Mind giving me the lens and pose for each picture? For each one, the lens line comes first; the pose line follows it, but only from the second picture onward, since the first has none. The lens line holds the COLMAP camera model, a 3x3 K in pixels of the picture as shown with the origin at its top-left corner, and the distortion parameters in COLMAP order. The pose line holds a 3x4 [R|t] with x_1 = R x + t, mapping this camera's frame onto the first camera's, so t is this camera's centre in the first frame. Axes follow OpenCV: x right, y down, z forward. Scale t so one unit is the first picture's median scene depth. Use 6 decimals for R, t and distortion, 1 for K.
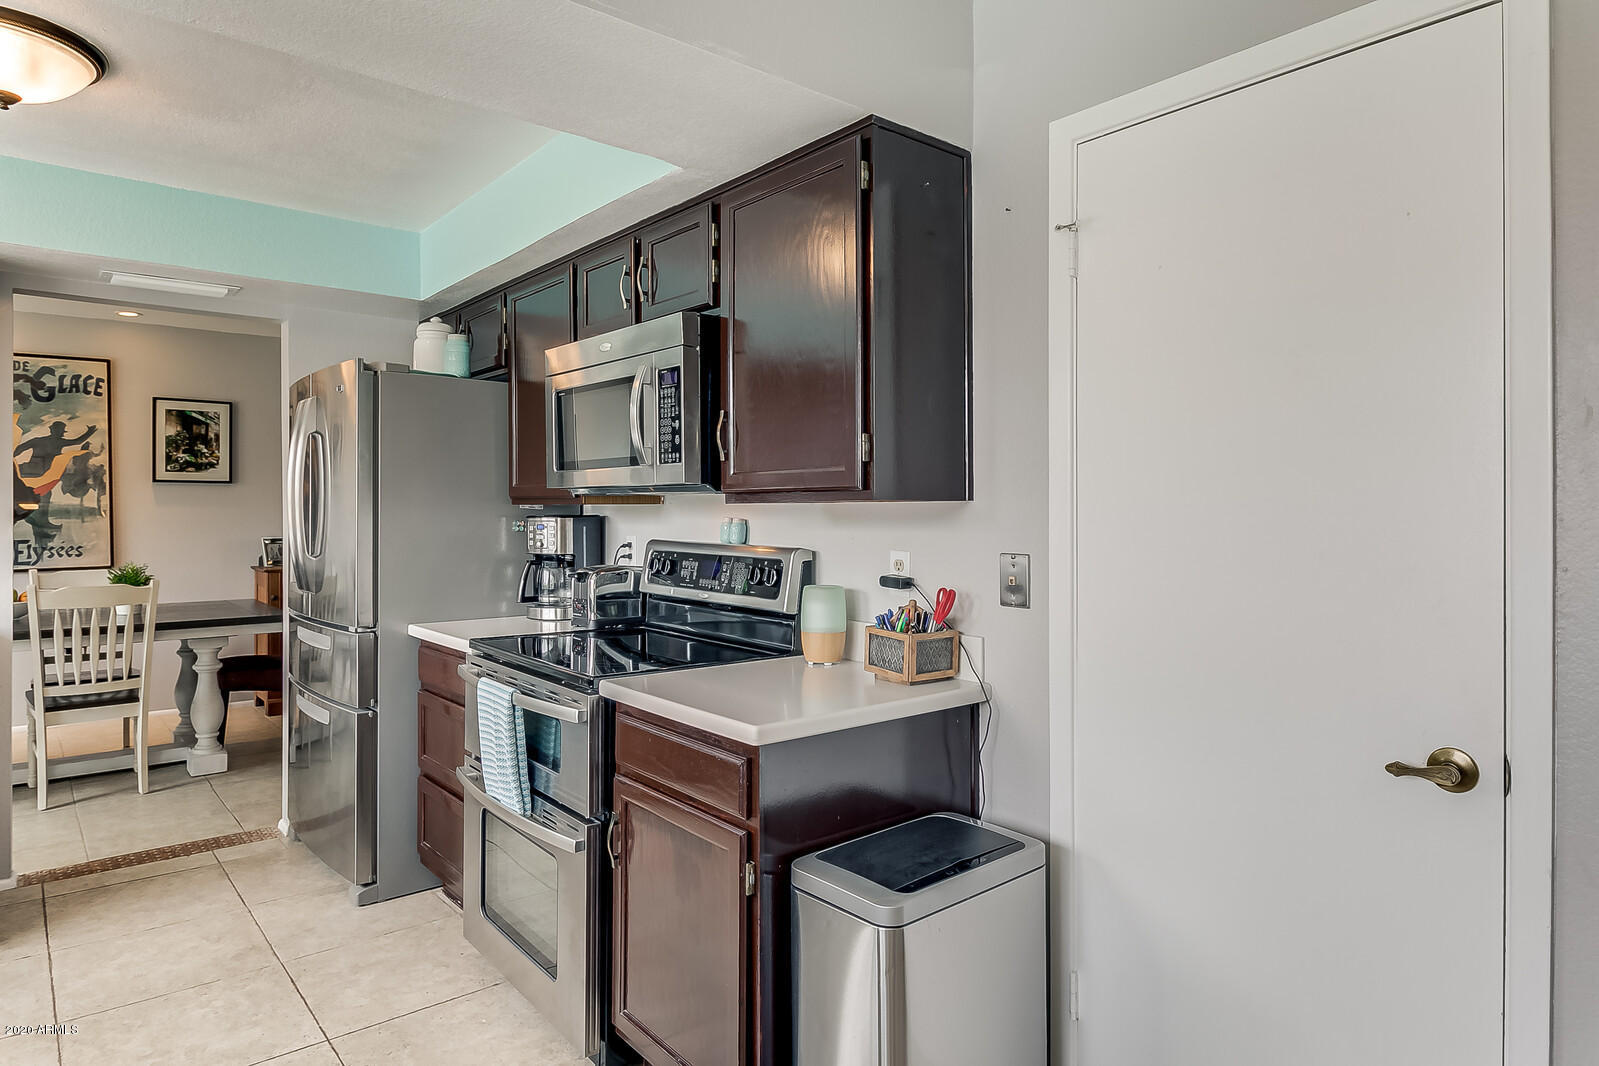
lens RADIAL K [[947.1, 0, 800.6], [0, 947.1, 519.7], [0, 0, 1]] dist [-0.002177, -0.000869]
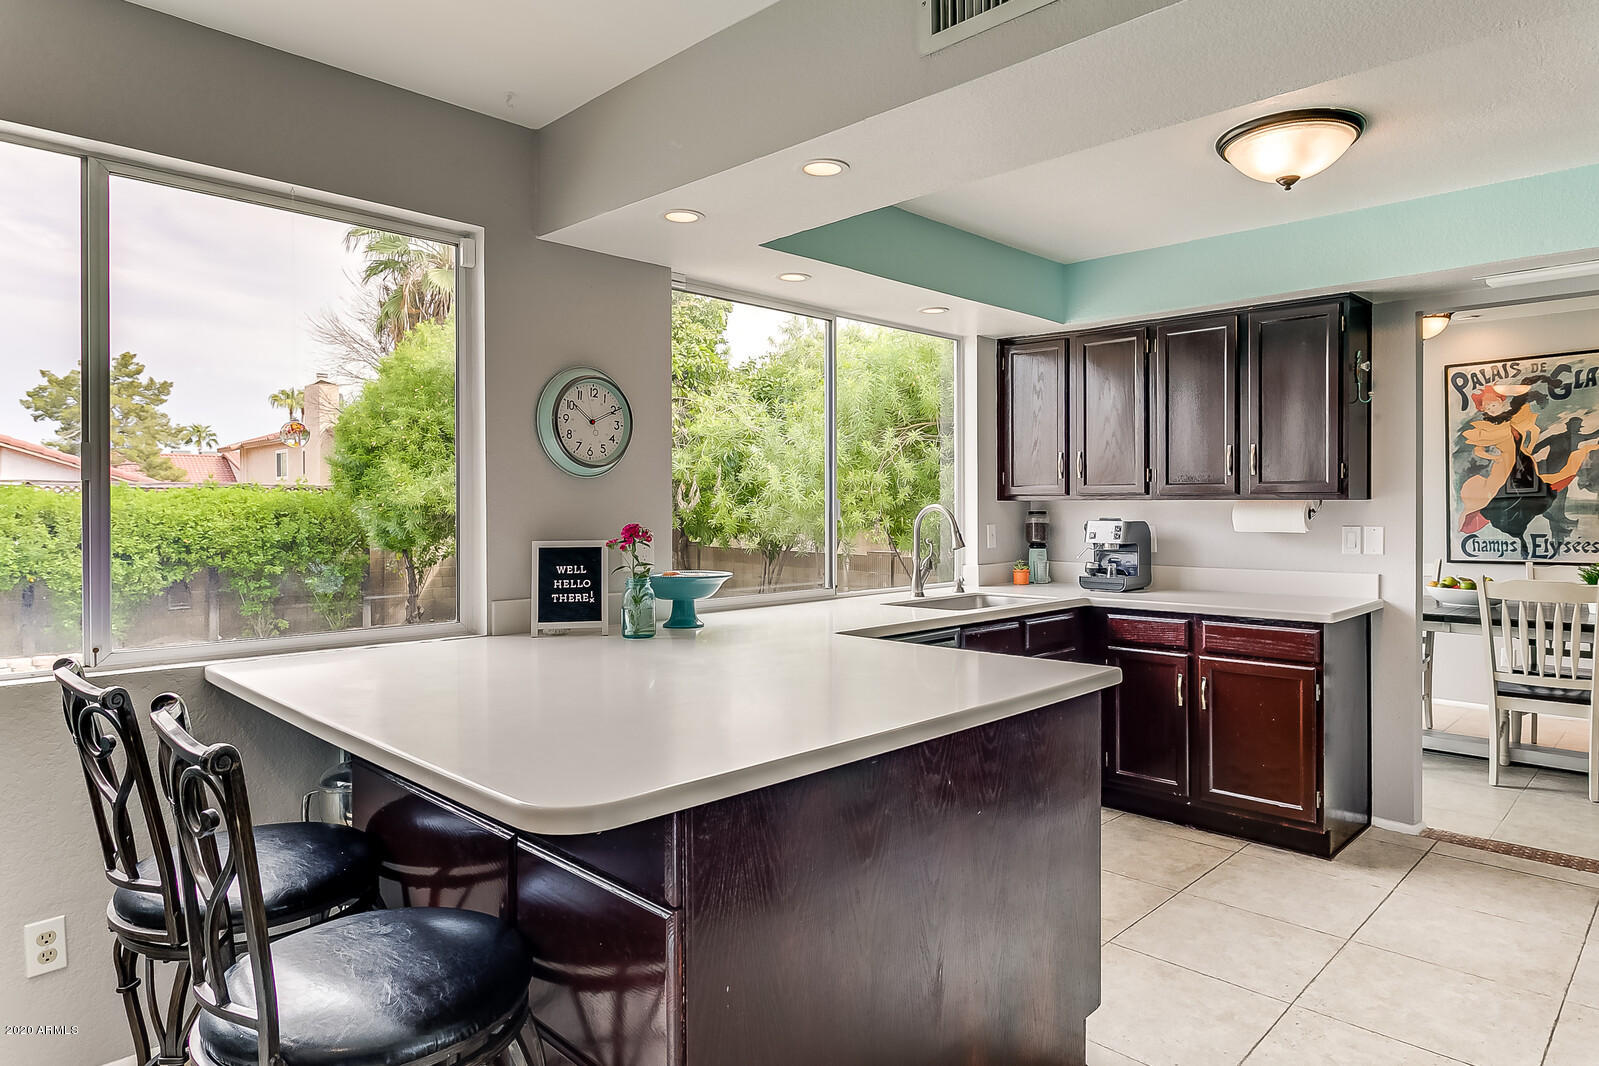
lens RADIAL K [[947.1, 0, 801.0], [0, 947.1, 526.3], [0, 0, 1]] dist [-0.002177, -0.000869]
pose [[0.098445, 0.019421, -0.994953, 0.163443], [-0.005325, 0.999806, 0.018989, -0.003106], [0.995128, 0.003429, 0.098529, 0.098404]]
